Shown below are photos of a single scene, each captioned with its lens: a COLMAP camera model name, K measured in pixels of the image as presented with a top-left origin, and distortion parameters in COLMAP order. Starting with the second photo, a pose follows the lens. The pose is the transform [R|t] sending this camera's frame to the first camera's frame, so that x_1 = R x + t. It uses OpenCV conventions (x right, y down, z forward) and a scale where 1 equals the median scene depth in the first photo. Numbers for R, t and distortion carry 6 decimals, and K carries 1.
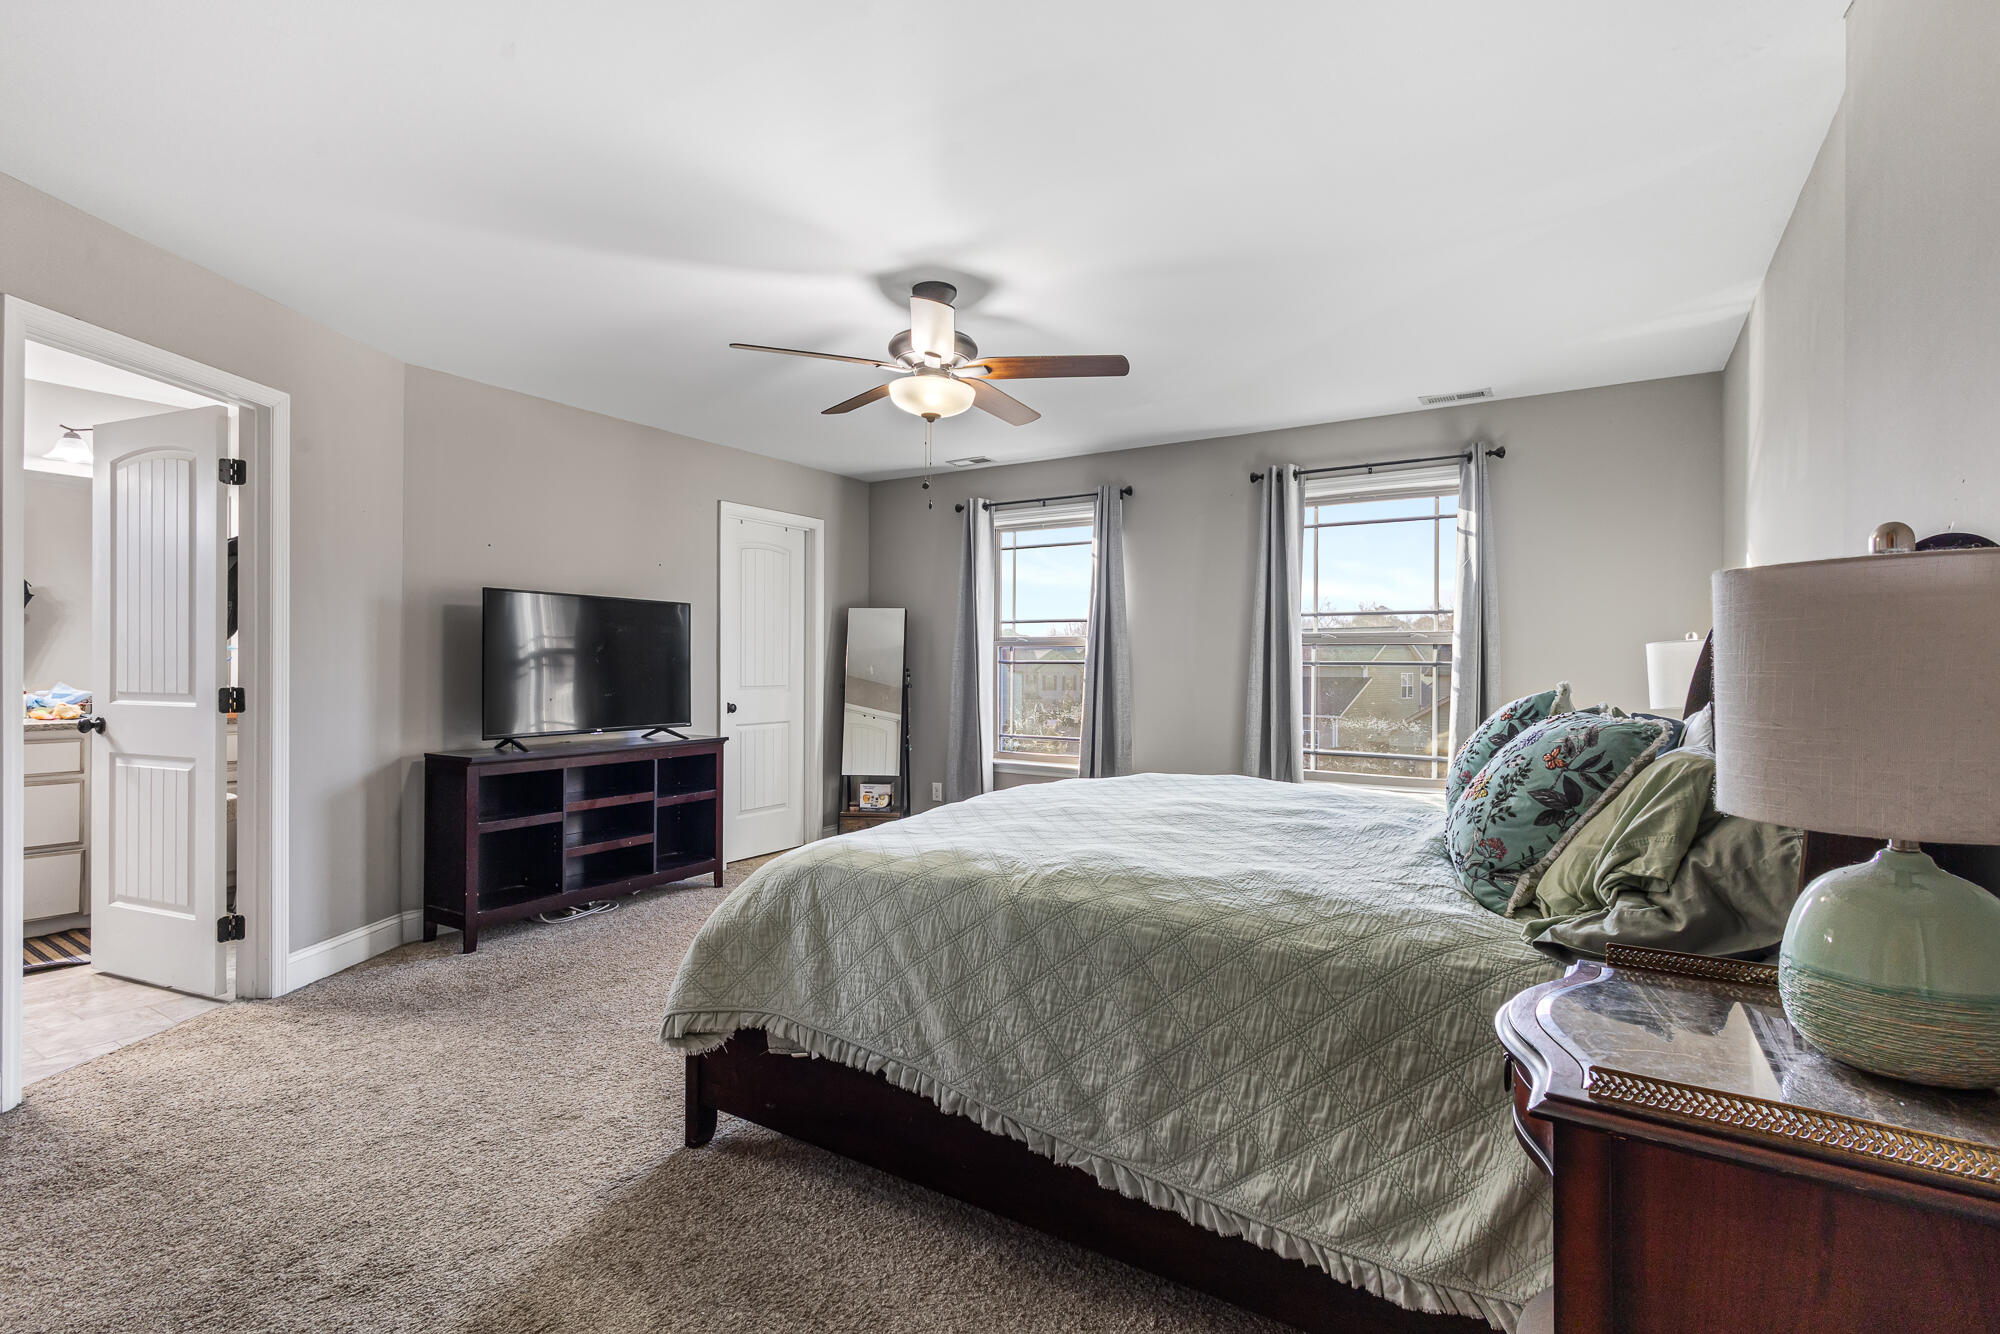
lens RADIAL K [[932.7, 0, 1000.0], [0, 932.7, 667.0], [0, 0, 1]] dist [-0.001966, 0.000778]
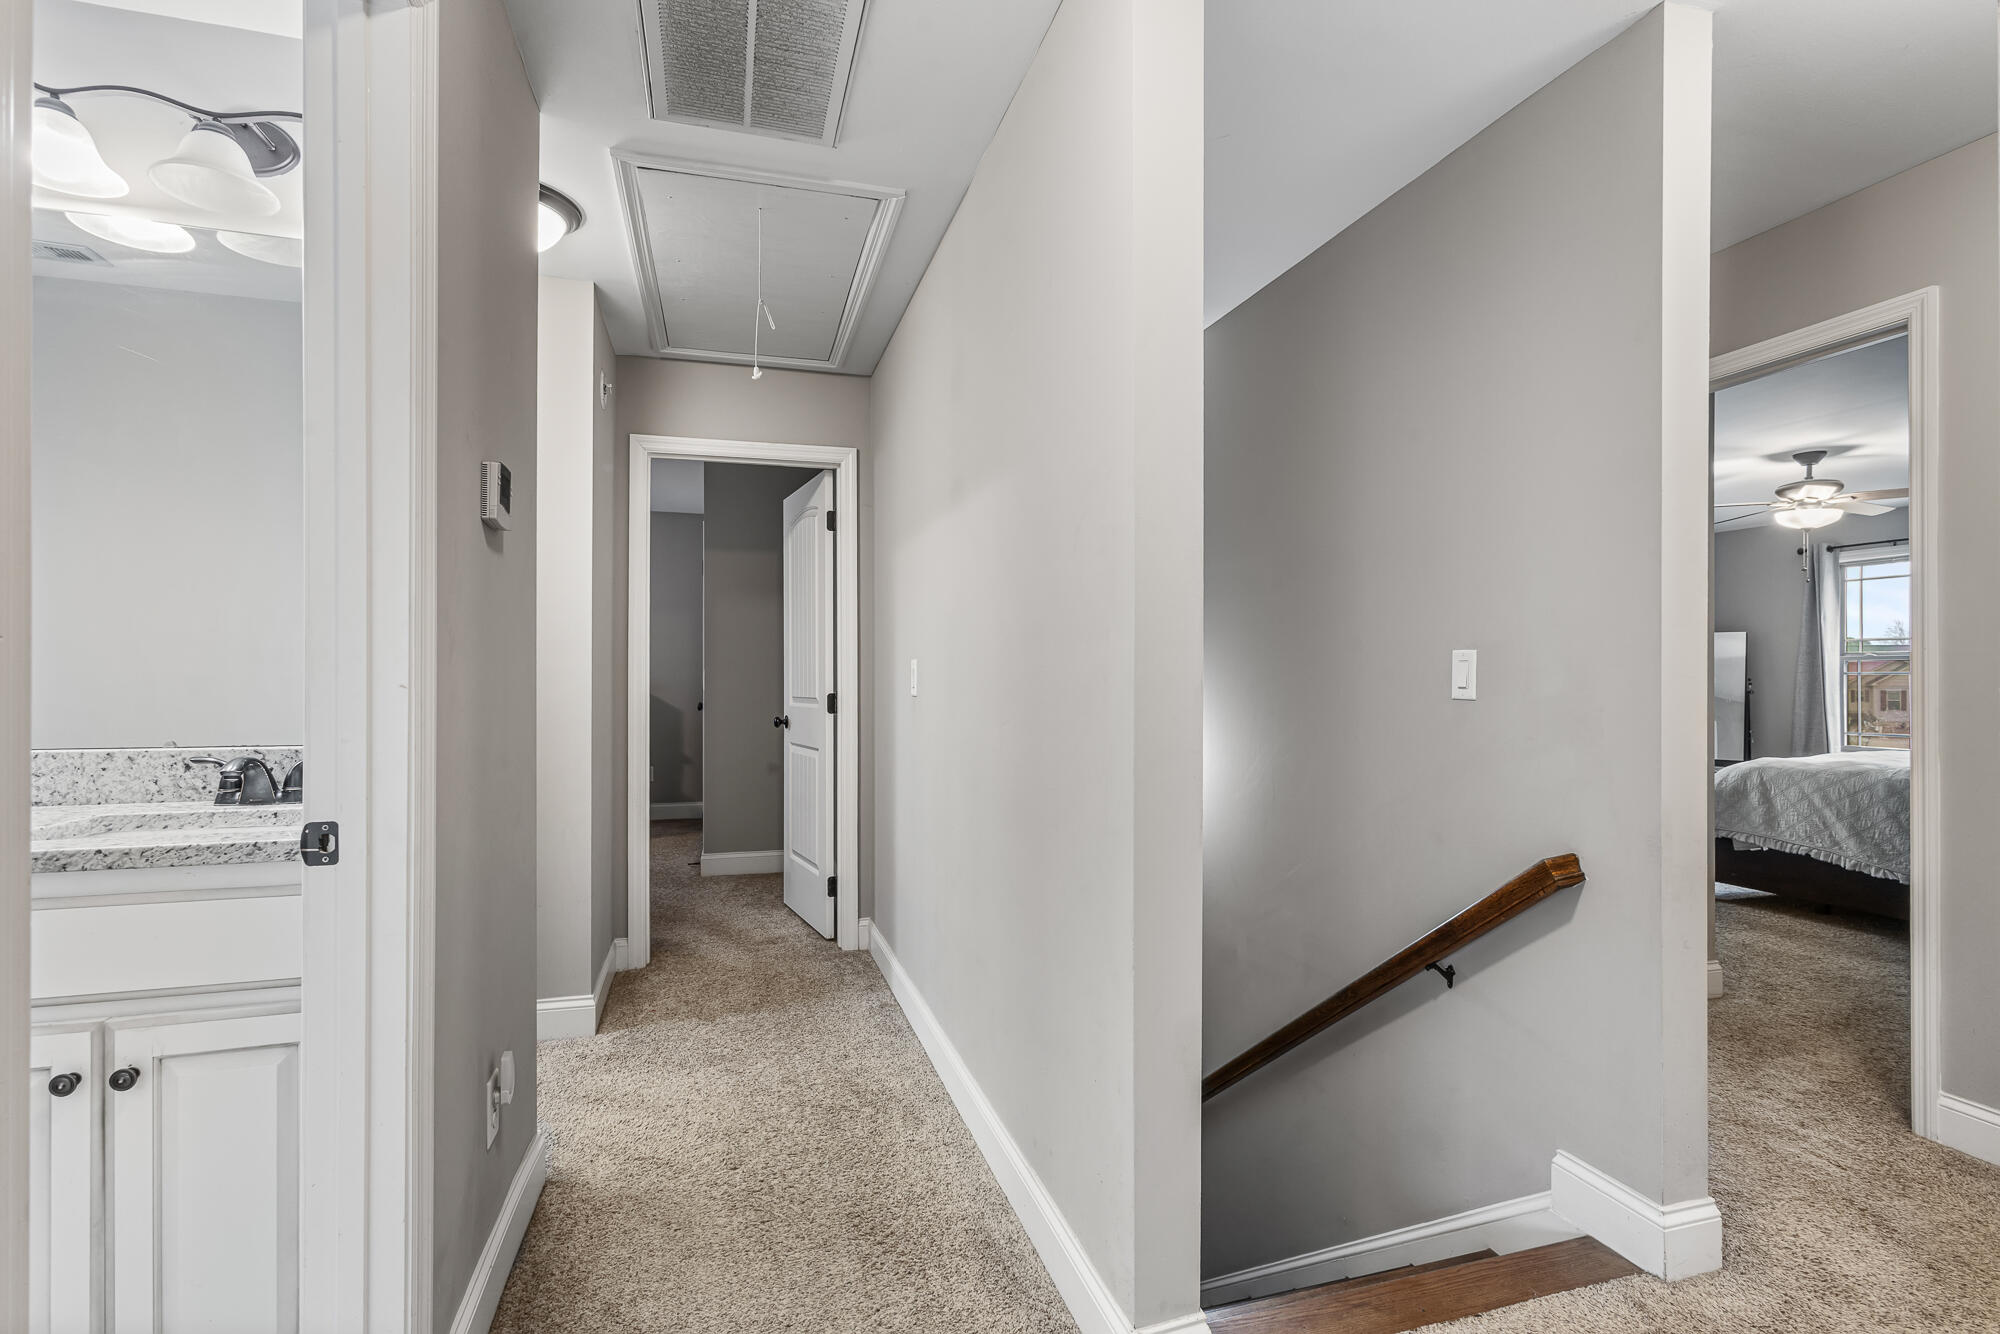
lens RADIAL K [[932.7, 0, 1000.0], [0, 932.7, 667.0], [0, 0, 1]] dist [-0.001966, 0.000778]
pose [[0.757786, -0.008165, -0.652452, -0.126299], [-0.001172, 0.999903, -0.013874, 0.012503], [0.652502, 0.011279, 0.757703, -1.881321]]
